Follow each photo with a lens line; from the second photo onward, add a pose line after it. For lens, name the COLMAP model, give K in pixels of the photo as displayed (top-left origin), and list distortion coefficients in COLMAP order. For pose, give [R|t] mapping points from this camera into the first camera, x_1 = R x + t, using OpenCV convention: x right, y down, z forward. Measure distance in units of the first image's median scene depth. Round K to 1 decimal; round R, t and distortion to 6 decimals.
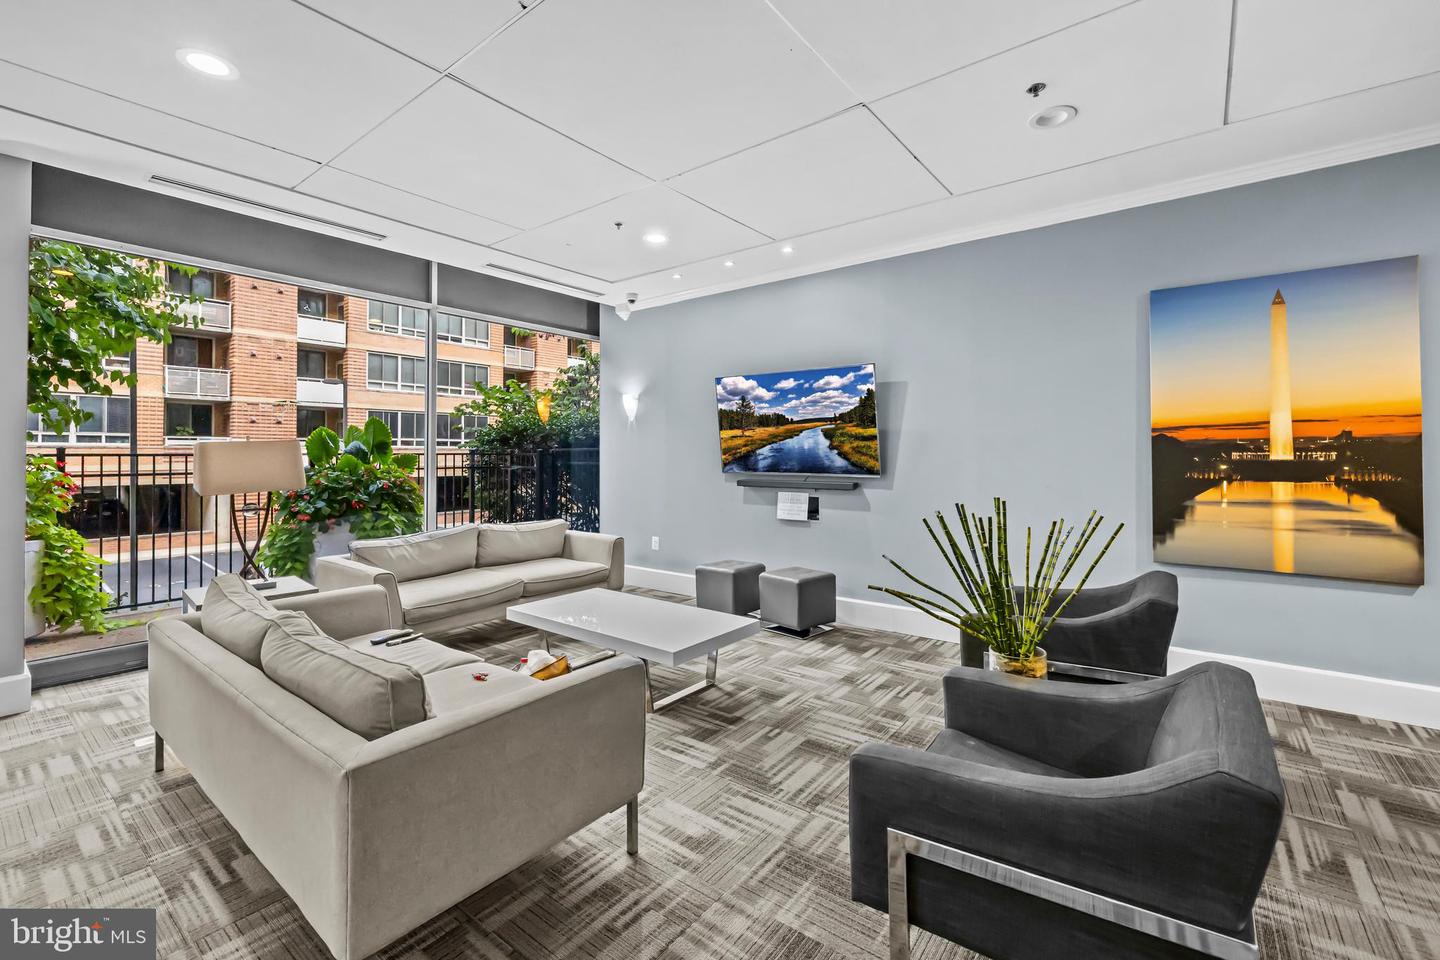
lens RADIAL K [[611.5, 0, 723.3], [0, 611.5, 448.9], [0, 0, 1]] dist [0.003781, -0.000059]
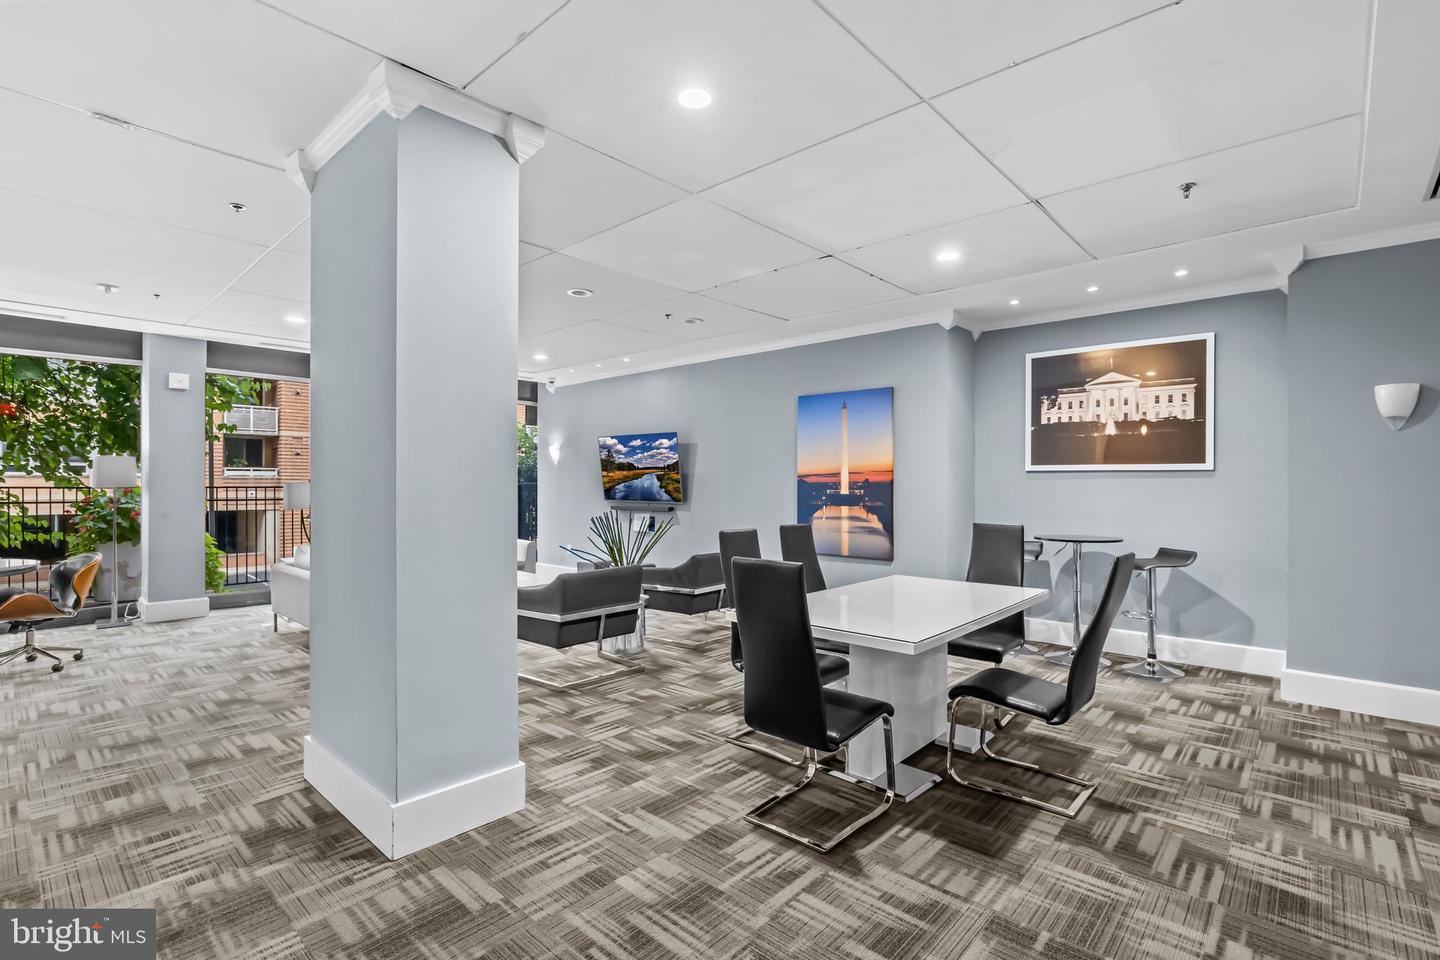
lens RADIAL K [[669.7, 0, 720.4], [0, 669.7, 485.0], [0, 0, 1]] dist [-0.000384, -0.000065]
pose [[0.996234, 0.004854, -0.086565, 0.468901], [-0.004109, 0.999953, 0.008780, -0.016527], [0.086604, -0.008391, 0.996208, -0.669335]]
